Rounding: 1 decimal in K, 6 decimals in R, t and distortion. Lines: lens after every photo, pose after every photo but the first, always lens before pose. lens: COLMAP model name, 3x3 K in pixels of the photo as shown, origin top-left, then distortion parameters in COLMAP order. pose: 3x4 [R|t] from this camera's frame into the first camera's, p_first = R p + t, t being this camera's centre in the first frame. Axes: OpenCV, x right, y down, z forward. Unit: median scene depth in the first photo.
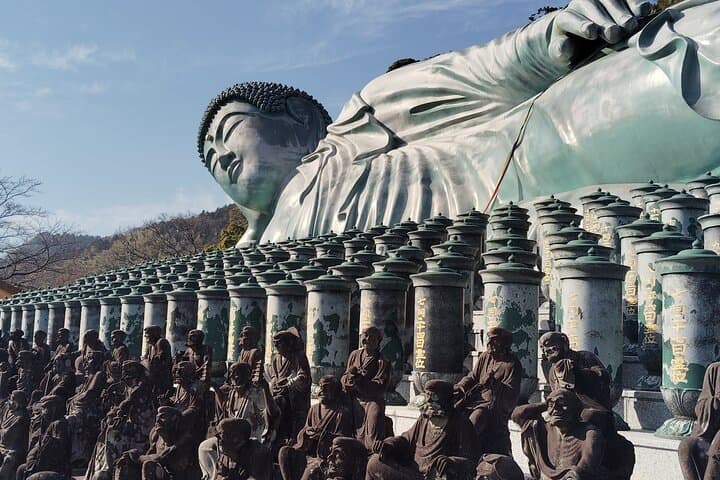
lens RADIAL K [[891.8, 0, 369.8], [0, 891.8, 264.3], [0, 0, 1]] dist [0.052645, -0.039007]
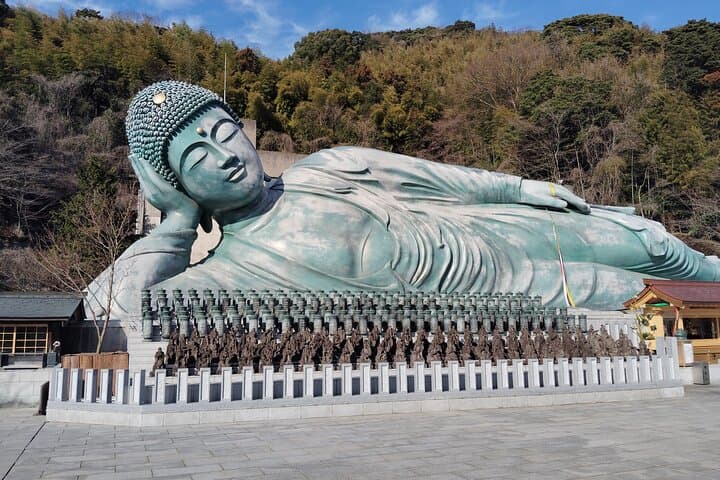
lens RADIAL K [[585.9, 0, 360.0], [0, 585.9, 240.0], [0, 0, 1]] dist [0.105004, -0.190151]
pose [[0.152800, 0.100874, 0.983095, -1.209588], [-0.082619, 0.992599, -0.089007, 0.050099], [-0.984798, -0.067622, 0.160003, 1.005336]]
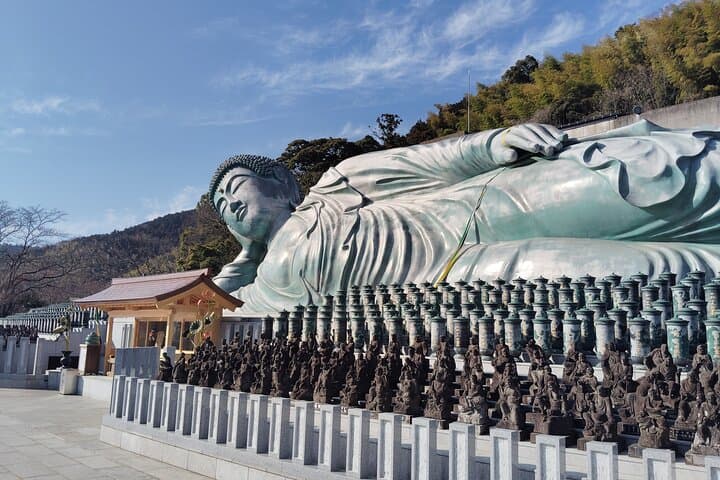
lens RADIAL K [[585.9, 0, 360.0], [0, 585.9, 240.0], [0, 0, 1]] dist [0.105004, -0.190151]
pose [[0.976043, 0.024266, 0.216219, -0.237043], [-0.013337, 0.998565, -0.051864, -0.013623], [-0.217168, 0.047737, 0.974966, -0.023117]]
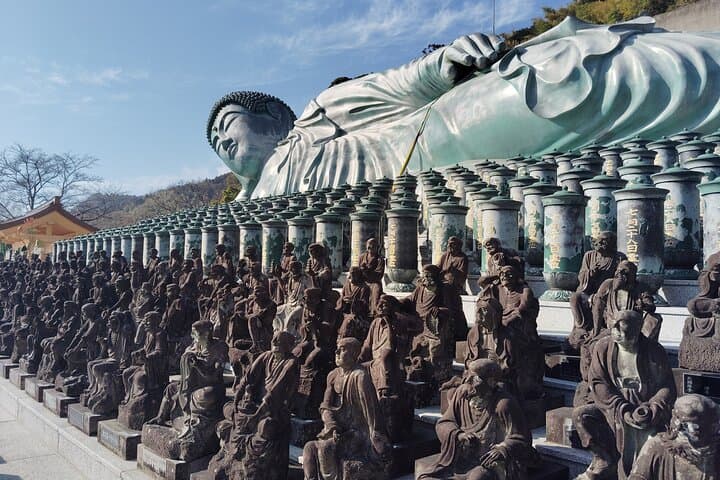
lens RADIAL K [[576.8, 0, 364.7], [0, 576.8, 250.2], [0, 0, 1]] dist [0.084256, -0.161316]
pose [[0.996770, -0.011389, 0.079494, -0.011721], [0.006306, 0.997936, 0.063899, 0.002585], [-0.080058, -0.063192, 0.994785, -0.008107]]
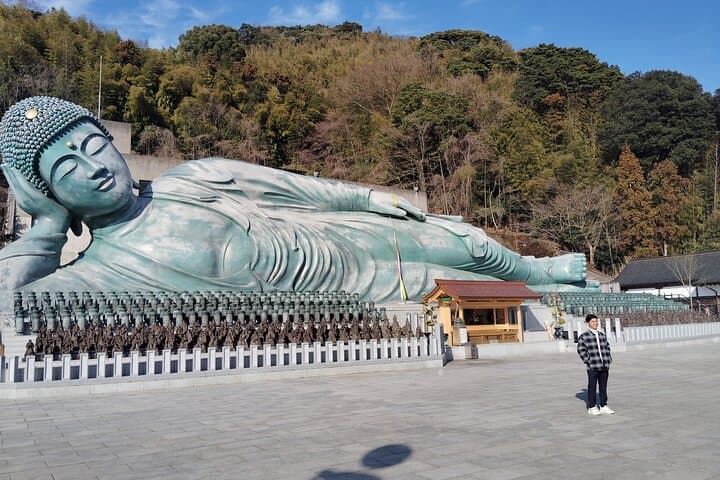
lens RADIAL K [[585.9, 0, 360.0], [0, 585.9, 240.0], [0, 0, 1]] dist [0.105004, -0.190151]
pose [[-0.024899, 0.086835, 0.995912, -1.391319], [-0.077070, 0.993089, -0.088515, 0.032269], [-0.996715, -0.078959, -0.018035, 0.910376]]
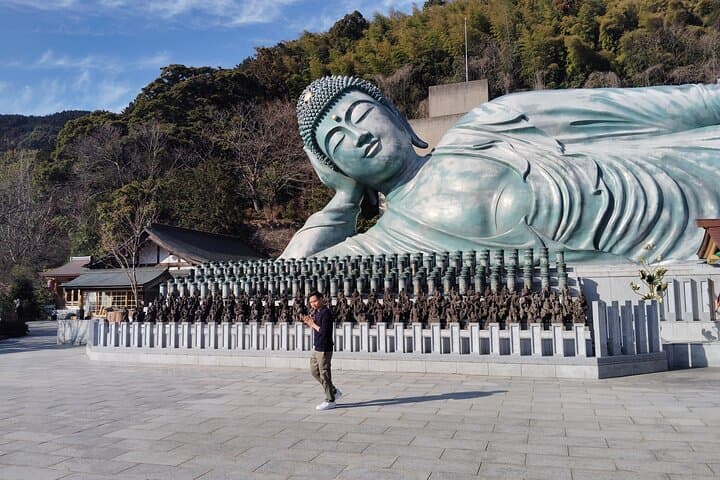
lens RADIAL K [[576.8, 0, 364.7], [0, 576.8, 250.2], [0, 0, 1]] dist [0.084256, -0.161316]
pose [[0.745879, -0.012443, 0.665965, -0.984840], [-0.015930, 0.999206, 0.036512, 0.013350], [-0.665891, -0.037842, 0.745089, 0.553565]]
